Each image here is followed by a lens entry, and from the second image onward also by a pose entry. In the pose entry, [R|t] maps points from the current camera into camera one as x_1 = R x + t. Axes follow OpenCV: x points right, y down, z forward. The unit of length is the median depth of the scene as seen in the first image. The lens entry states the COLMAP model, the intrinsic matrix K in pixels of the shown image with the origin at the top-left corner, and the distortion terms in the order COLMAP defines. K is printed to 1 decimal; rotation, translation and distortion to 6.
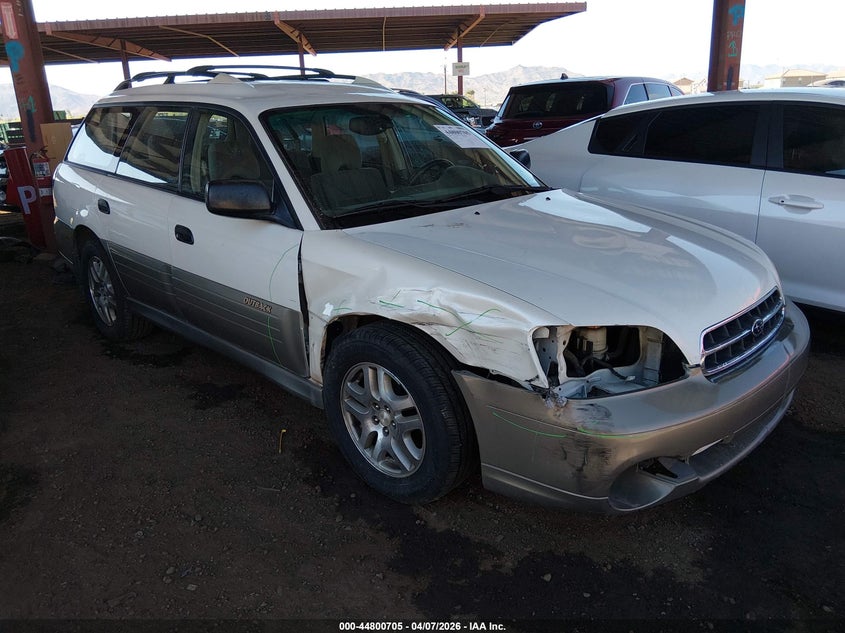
lens RADIAL K [[645.6, 0, 422.5], [0, 645.6, 316.5], [0, 0, 1]] dist [0.092121, -0.158542]
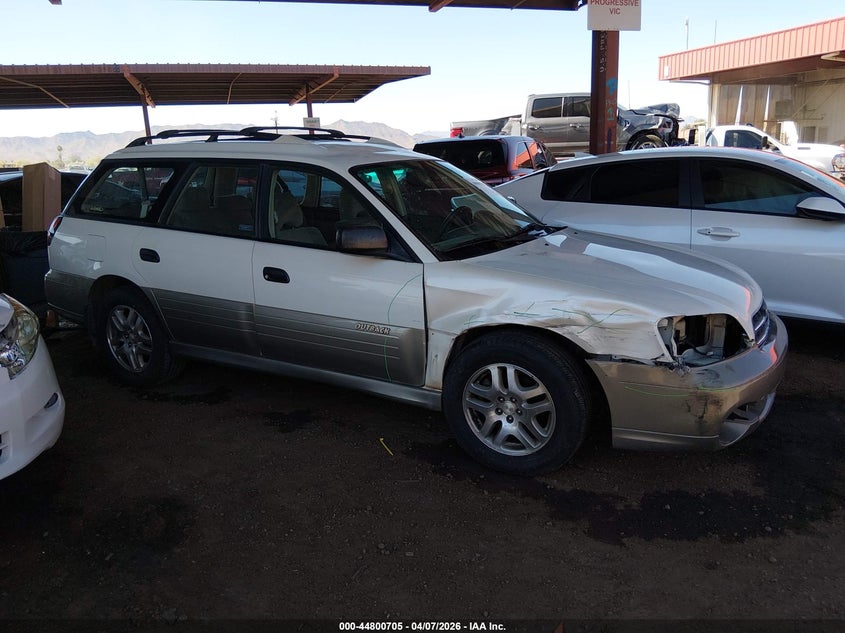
lens RADIAL K [[645.6, 0, 422.5], [0, 645.6, 316.5], [0, 0, 1]] dist [0.092121, -0.158542]
pose [[0.966572, -0.059848, 0.249312, -0.501043], [0.078030, 0.994915, -0.063687, 0.045901], [-0.244233, 0.081011, 0.966327, -0.171504]]
